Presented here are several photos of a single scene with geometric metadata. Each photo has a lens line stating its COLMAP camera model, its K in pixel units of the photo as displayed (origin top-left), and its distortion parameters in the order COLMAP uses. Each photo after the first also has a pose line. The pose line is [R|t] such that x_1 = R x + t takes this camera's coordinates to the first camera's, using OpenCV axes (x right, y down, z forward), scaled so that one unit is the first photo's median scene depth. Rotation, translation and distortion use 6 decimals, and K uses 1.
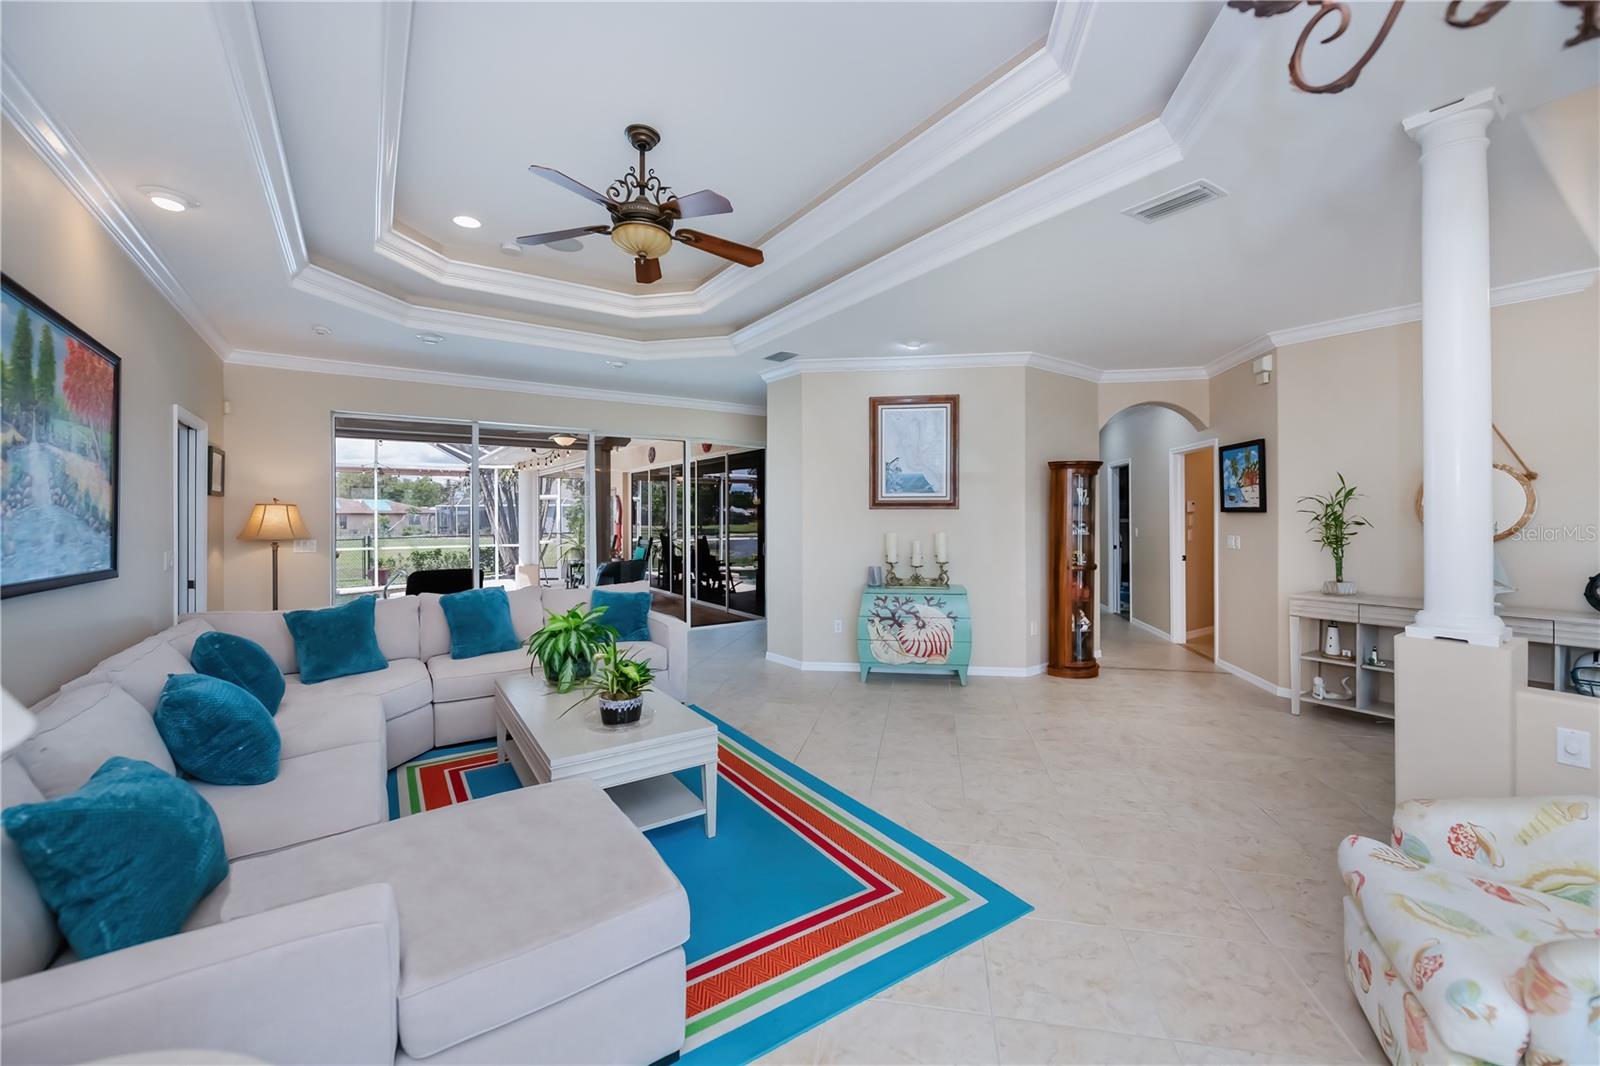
lens RADIAL K [[644.5, 0, 801.5], [0, 644.5, 508.5], [0, 0, 1]] dist [-0.000067, 0.000035]
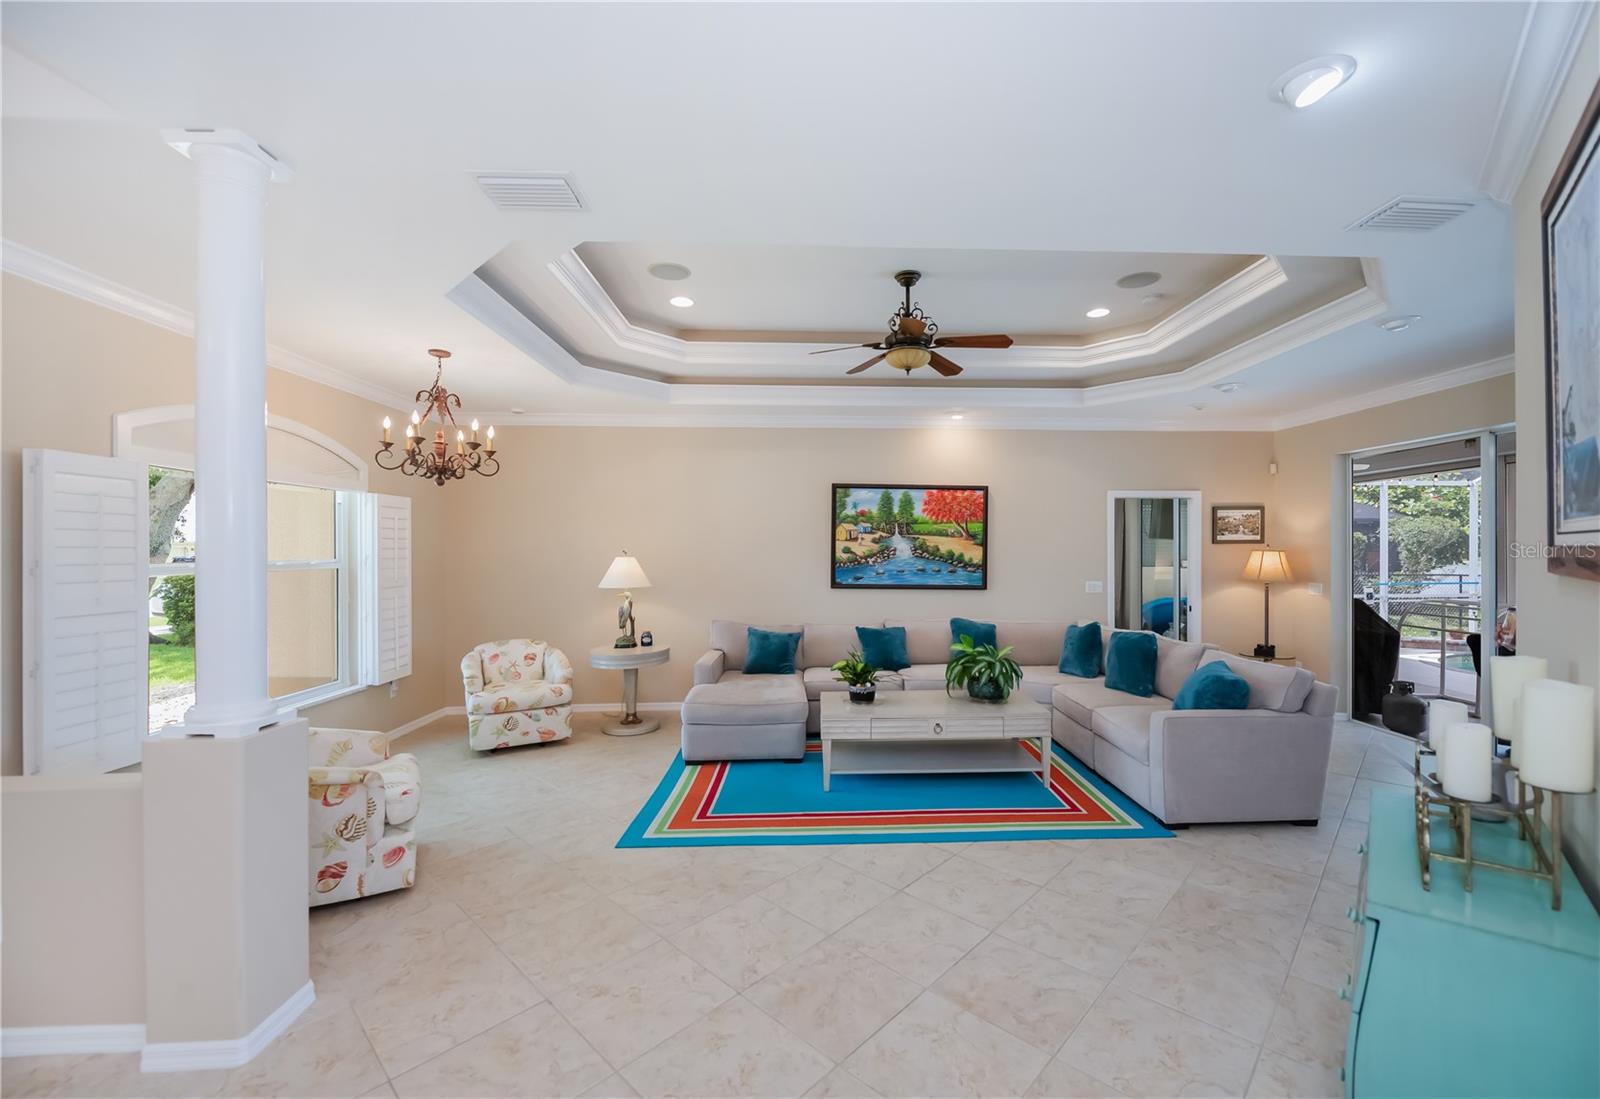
lens RADIAL K [[652.5, 0, 832.7], [0, 652.5, 548.2], [0, 0, 1]] dist [-0.036010, -0.000011]
pose [[-0.521491, 0.000075, -0.853257, 0.952581], [0.002347, 0.999996, -0.001347, -0.022974], [0.853253, -0.002705, -0.521489, 1.554539]]
